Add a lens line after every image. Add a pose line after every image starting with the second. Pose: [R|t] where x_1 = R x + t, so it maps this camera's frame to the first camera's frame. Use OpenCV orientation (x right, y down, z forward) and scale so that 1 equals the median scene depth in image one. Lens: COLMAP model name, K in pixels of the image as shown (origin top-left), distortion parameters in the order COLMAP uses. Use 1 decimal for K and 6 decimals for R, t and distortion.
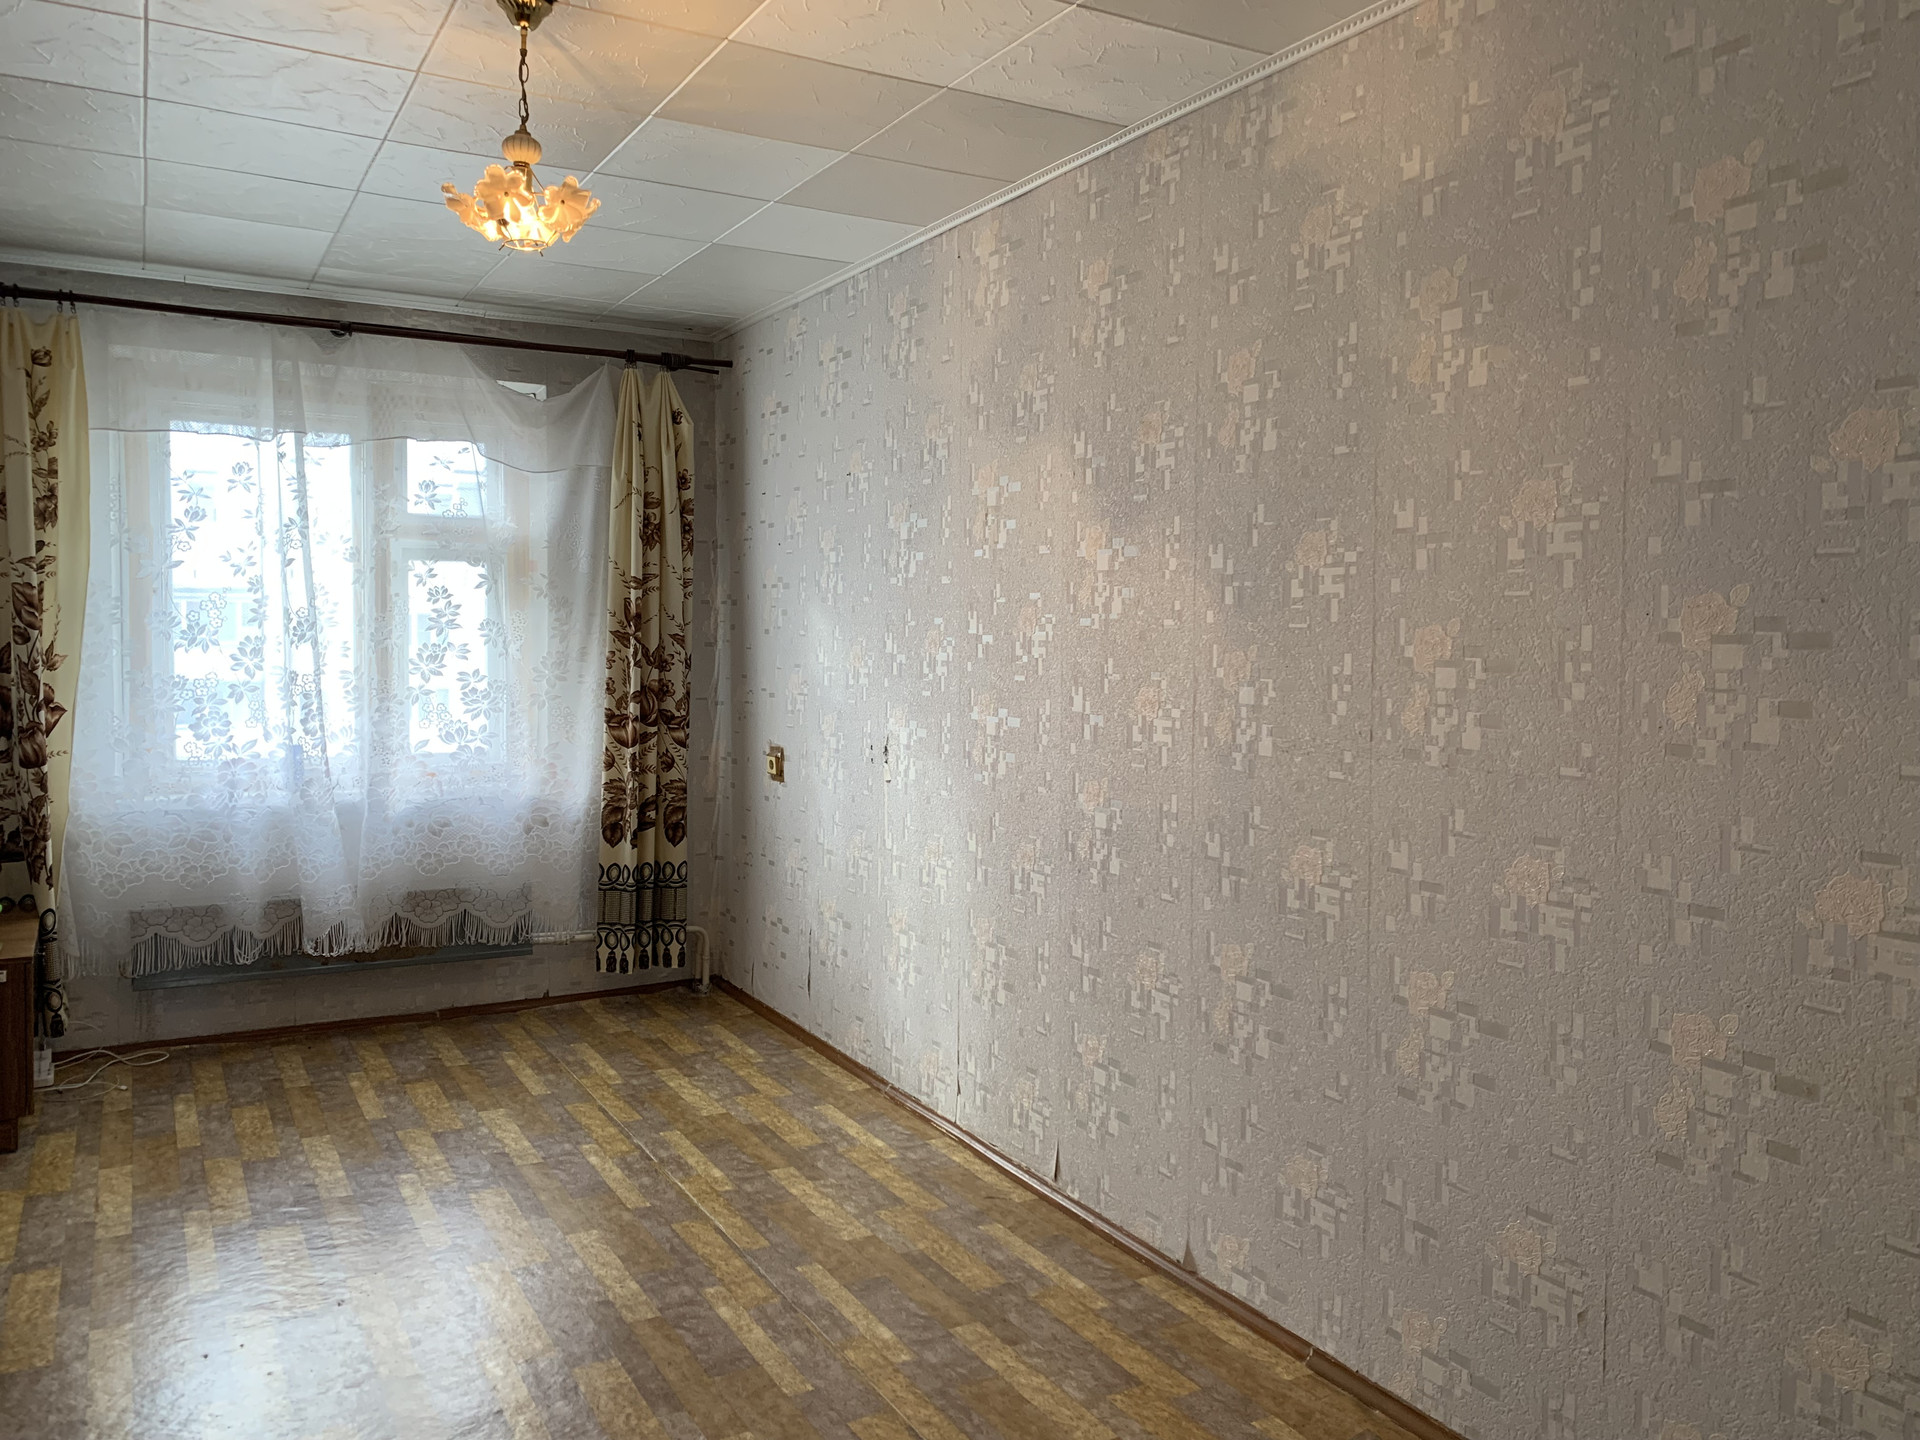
lens RADIAL K [[1465.3, 0, 997.5], [0, 1465.3, 712.4], [0, 0, 1]] dist [0.046778, -0.065510]
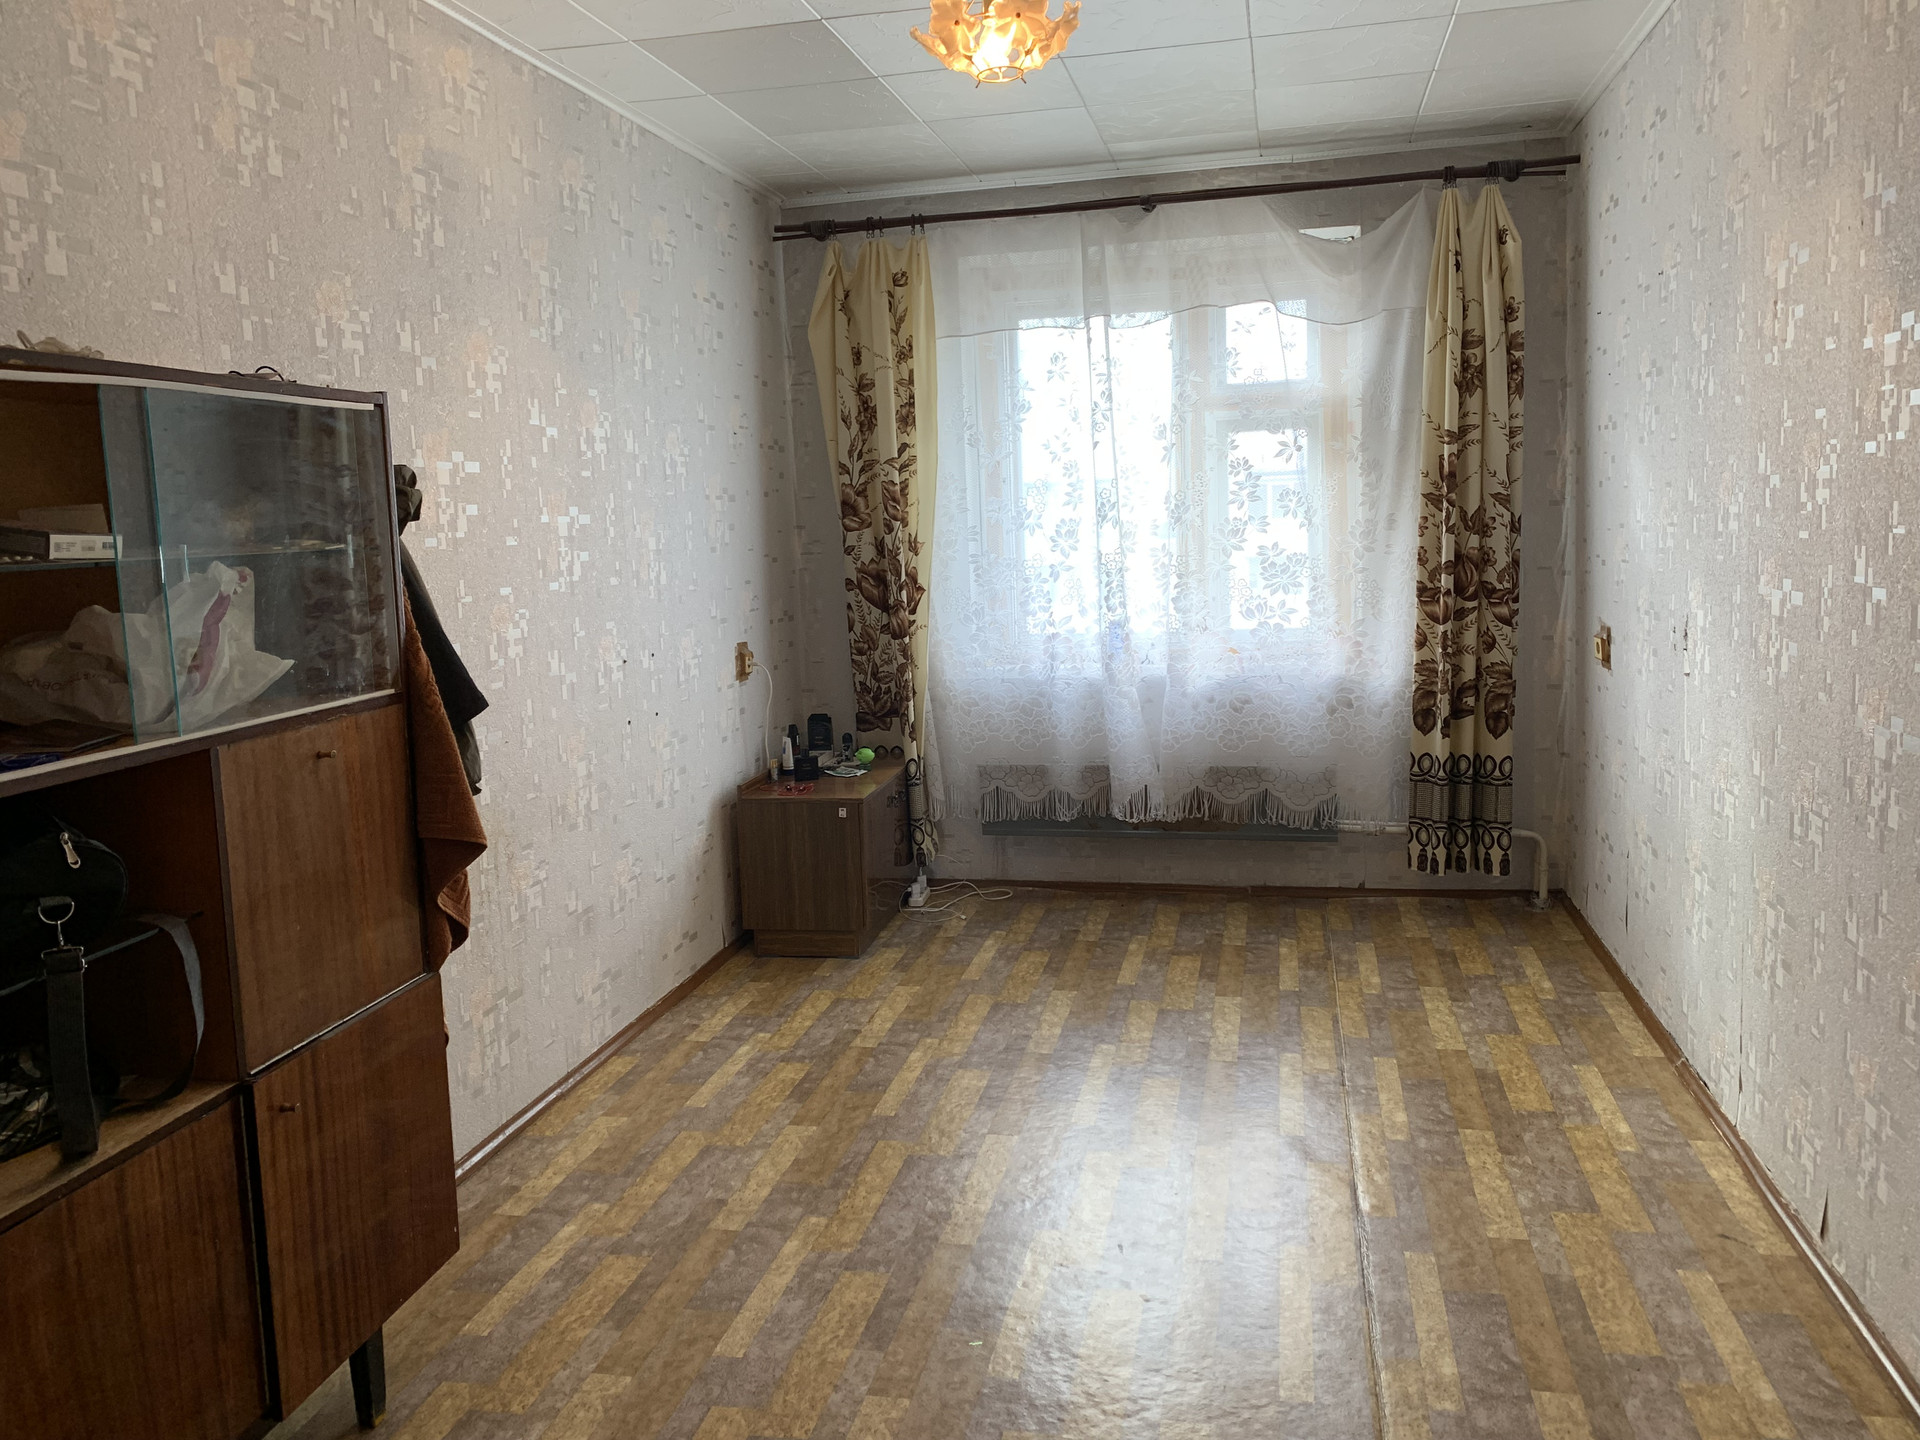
lens RADIAL K [[1465.3, 0, 949.7], [0, 1465.3, 715.9], [0, 0, 1]] dist [0.046778, -0.065510]
pose [[0.730927, 0.051676, -0.680496, 0.162141], [0.010688, 0.996140, 0.087125, -0.002609], [0.682372, -0.070955, 0.727554, 0.163164]]
